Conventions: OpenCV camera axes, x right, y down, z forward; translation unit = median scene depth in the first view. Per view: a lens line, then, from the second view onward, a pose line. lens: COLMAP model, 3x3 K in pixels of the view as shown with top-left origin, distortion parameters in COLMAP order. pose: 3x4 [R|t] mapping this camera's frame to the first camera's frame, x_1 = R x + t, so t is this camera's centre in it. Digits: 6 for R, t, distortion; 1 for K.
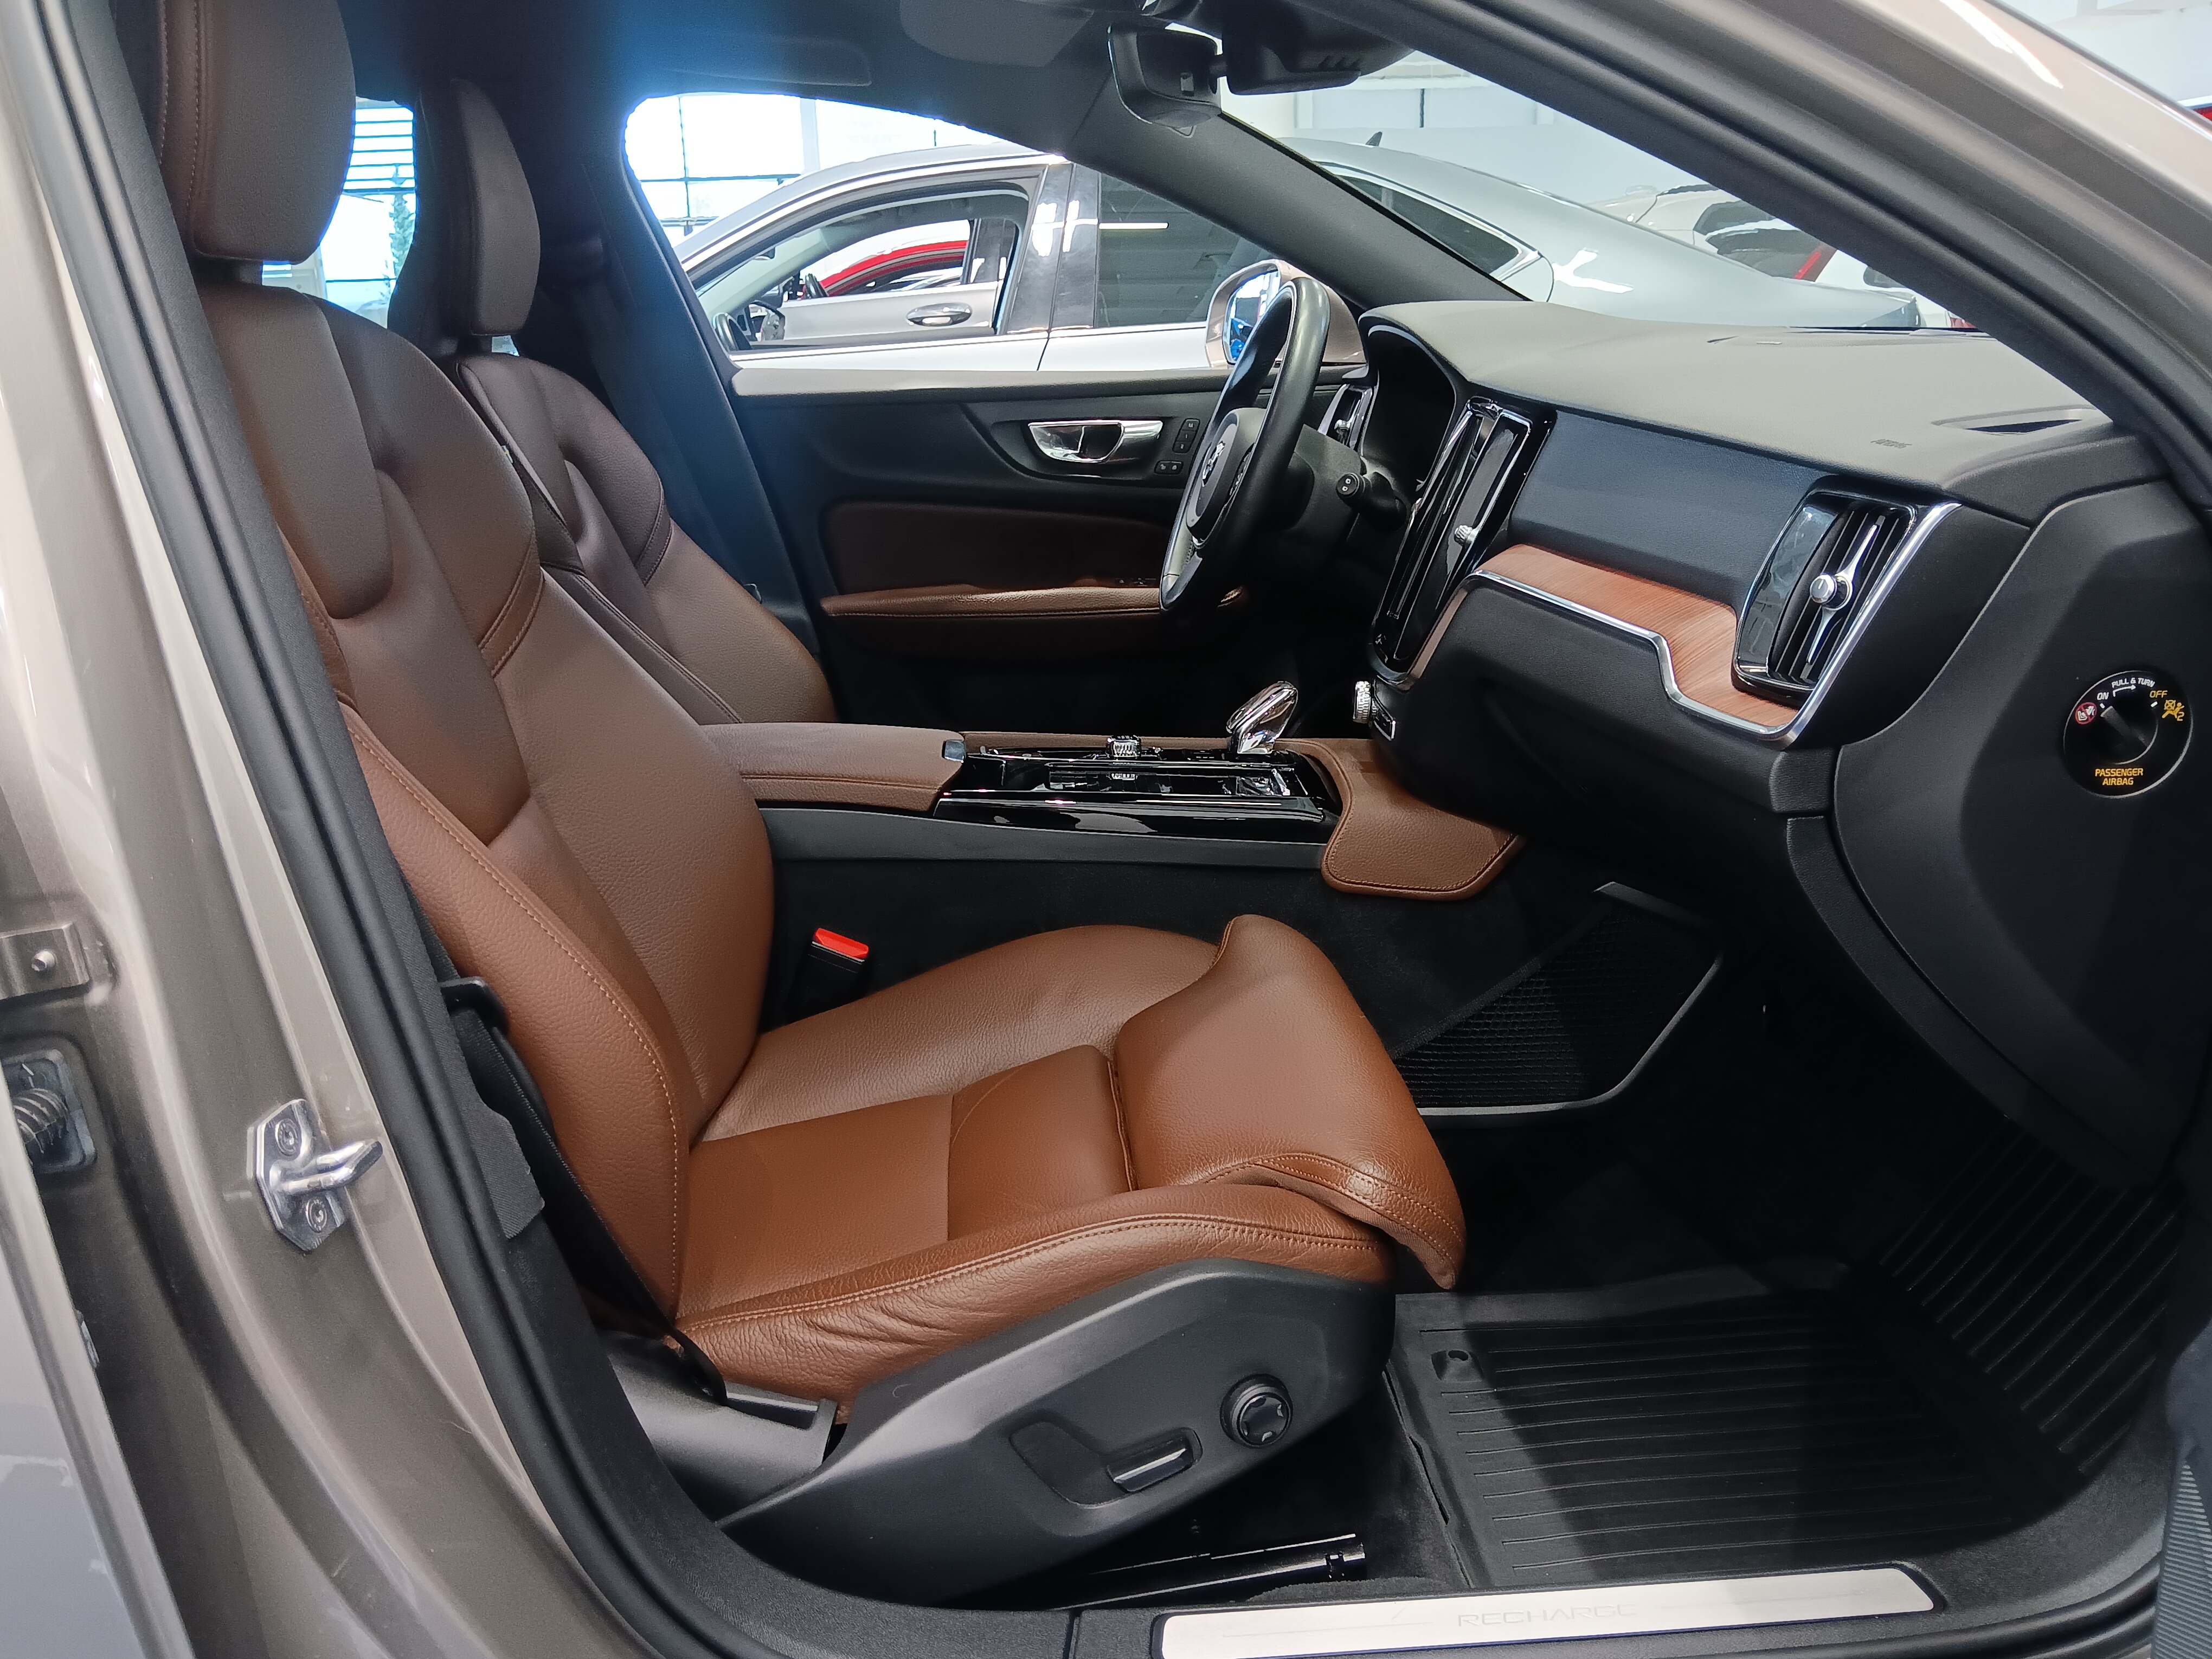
lens RADIAL K [[1704.8, 0, 1112.6], [0, 1704.8, 846.2], [0, 0, 1]] dist [0.100307, -0.200883]
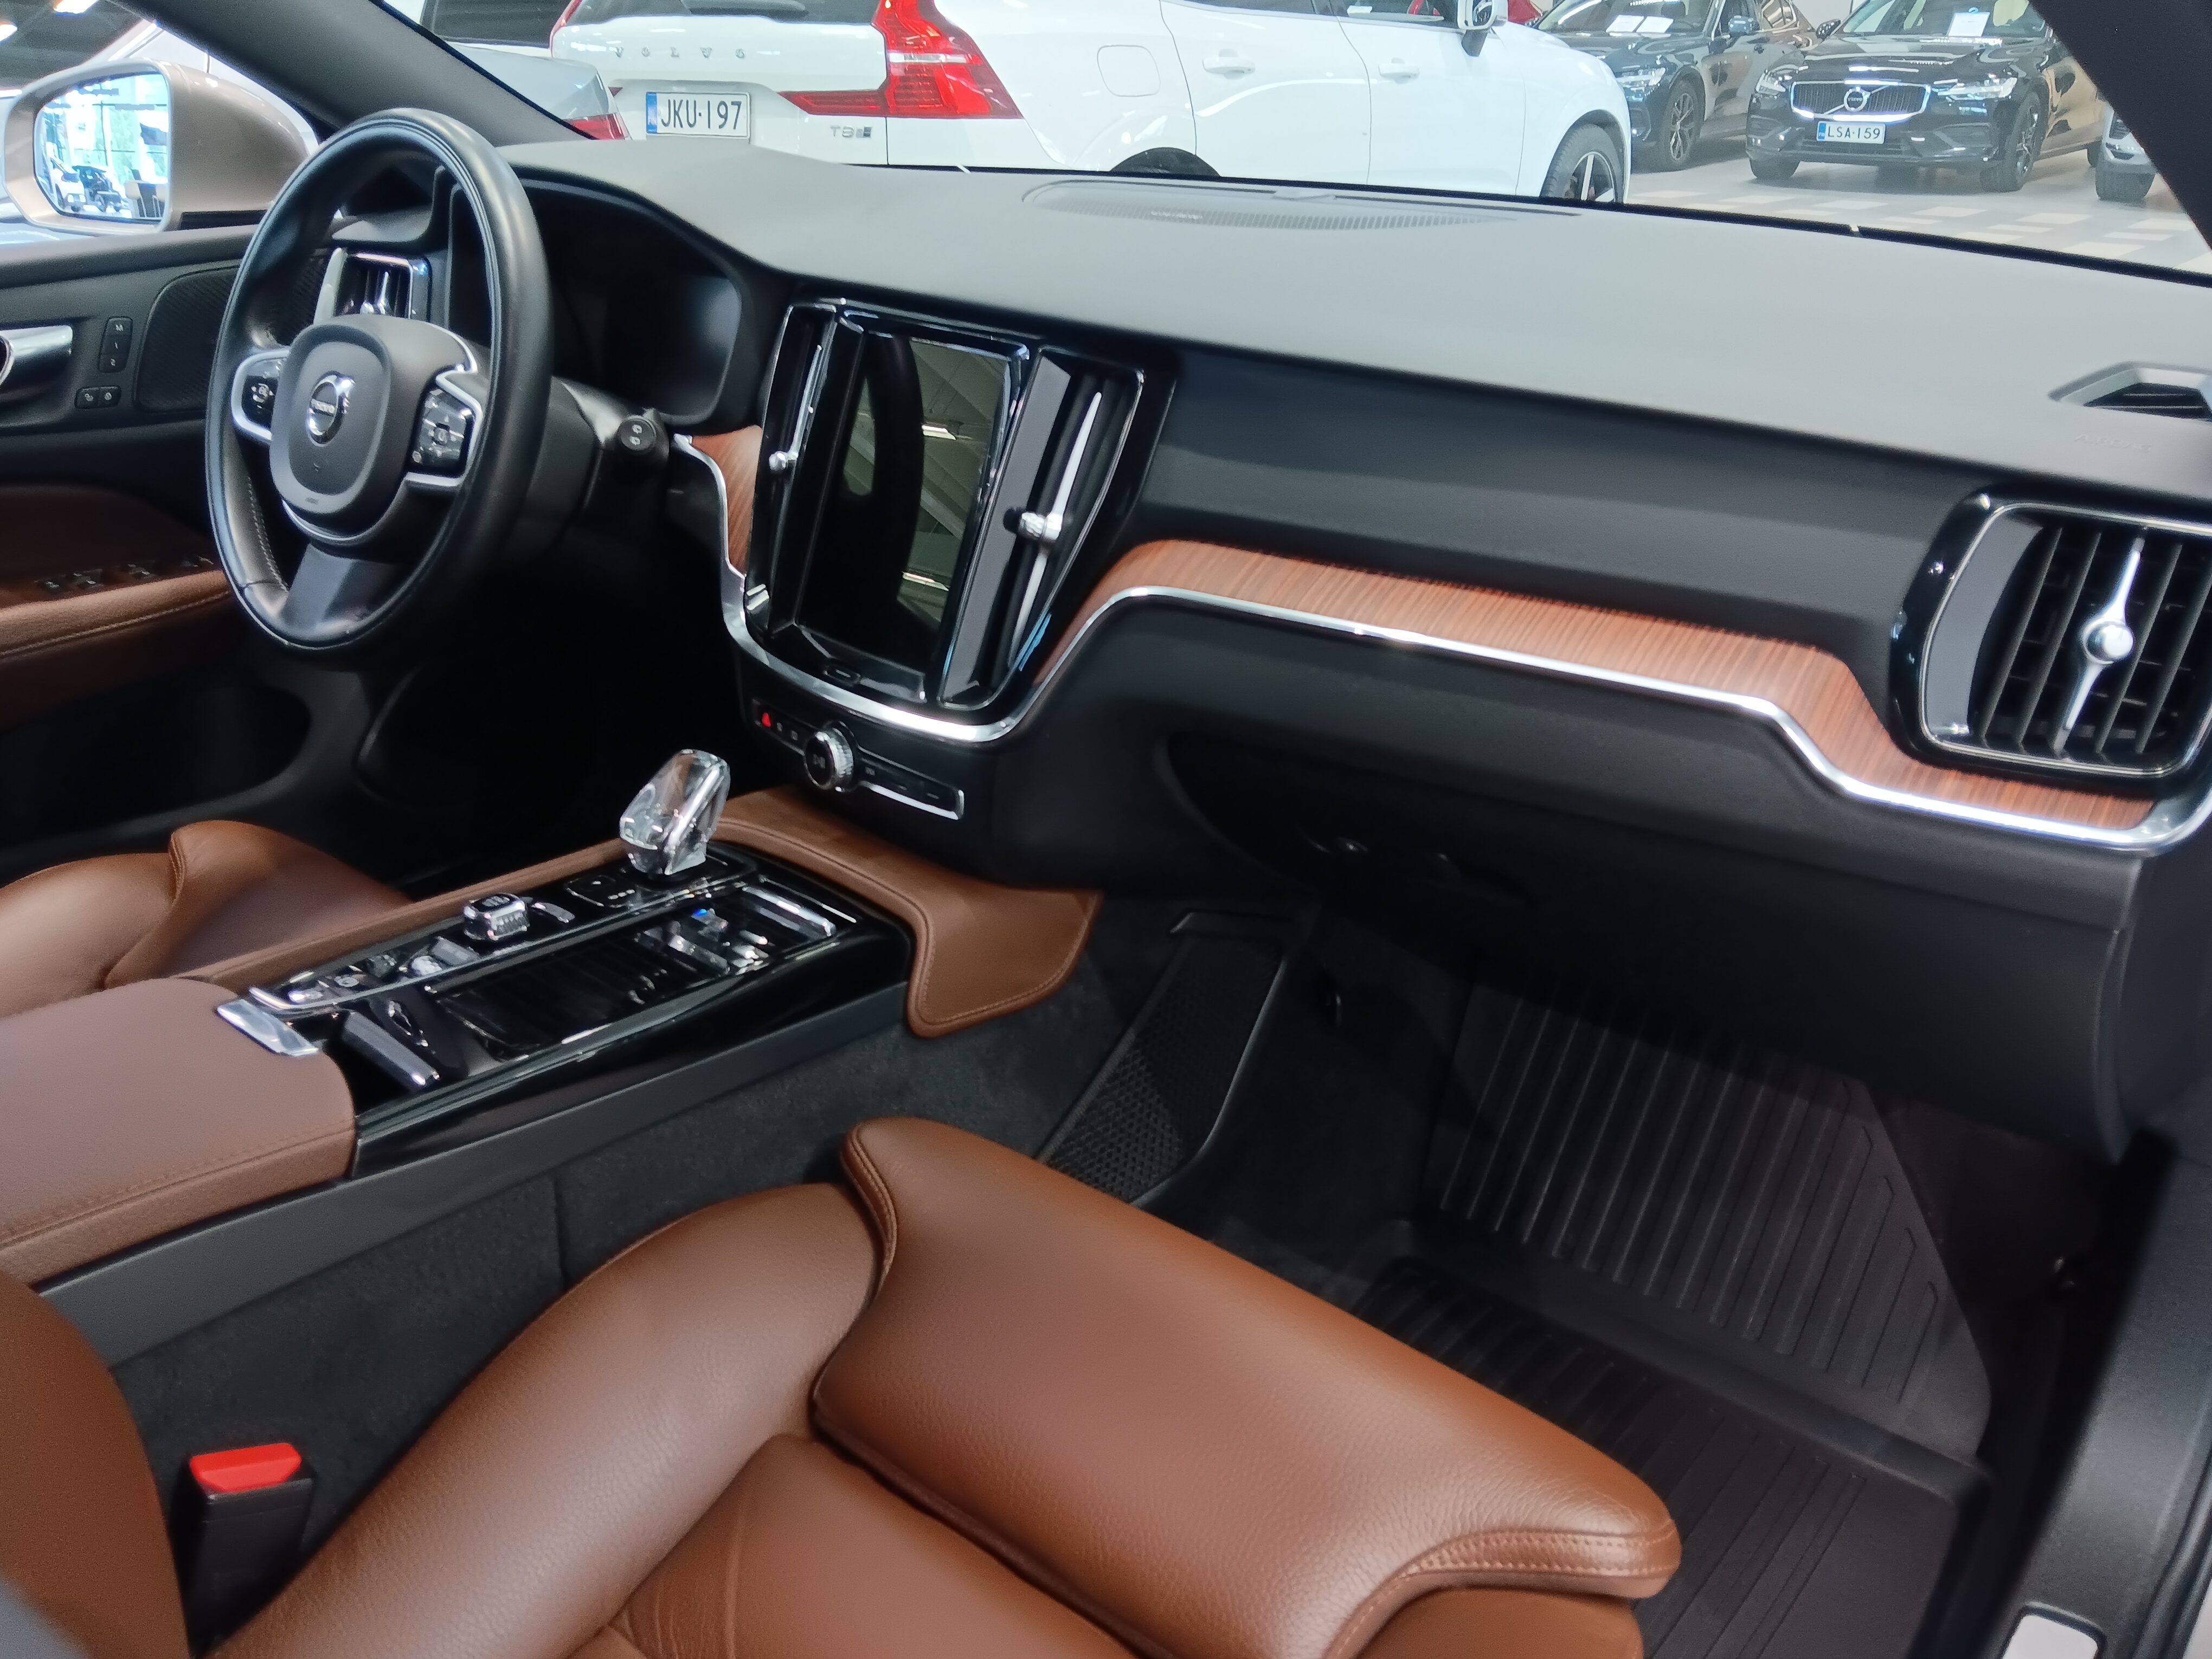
lens RADIAL K [[1768.2, 0, 1104.6], [0, 1768.2, 843.4], [0, 0, 1]] dist [0.093517, -0.170794]
pose [[0.705742, -0.273192, 0.653678, -0.274333], [0.197907, 0.961953, 0.188359, -0.175474], [-0.680266, -0.003565, 0.732957, 0.414032]]
